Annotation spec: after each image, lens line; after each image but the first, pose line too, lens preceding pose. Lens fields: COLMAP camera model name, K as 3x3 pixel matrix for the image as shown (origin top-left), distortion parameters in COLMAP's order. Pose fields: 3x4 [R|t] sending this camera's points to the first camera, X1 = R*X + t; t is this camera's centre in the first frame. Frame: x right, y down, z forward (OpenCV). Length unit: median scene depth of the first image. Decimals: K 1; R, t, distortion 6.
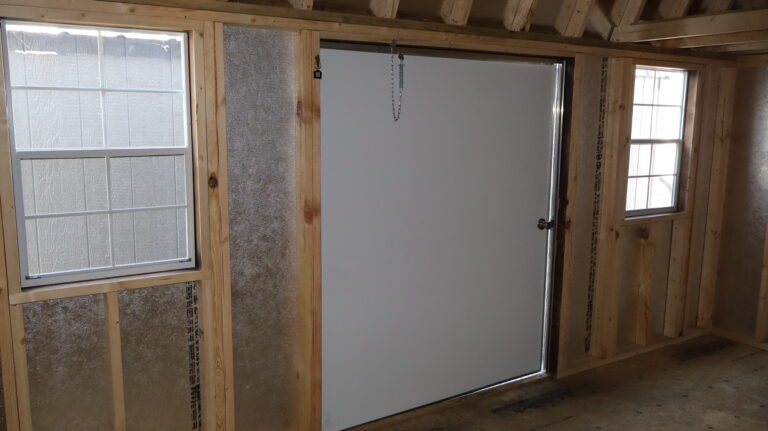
lens RADIAL K [[636.6, 0, 384.0], [0, 636.6, 215.5], [0, 0, 1]] dist [-0.006293, 0.002009]
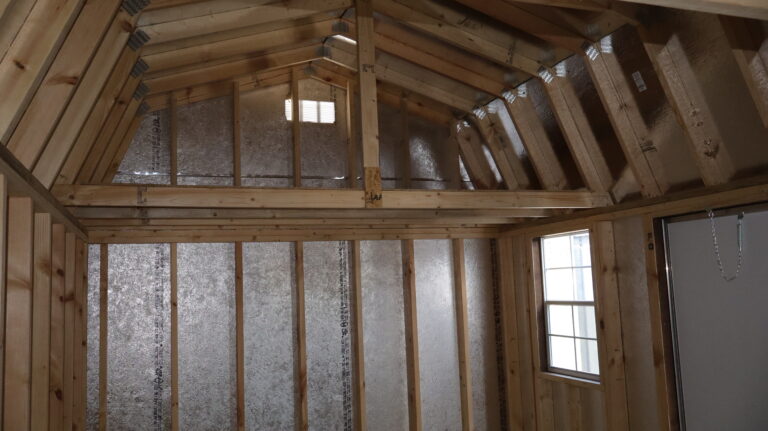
lens RADIAL K [[636.6, 0, 384.0], [0, 636.6, 215.5], [0, 0, 1]] dist [-0.006293, 0.002009]
pose [[-0.211155, -0.116629, -0.970470, 1.234156], [-0.119012, 0.988537, -0.092905, -0.102735], [0.970180, 0.095880, -0.222615, 0.757875]]
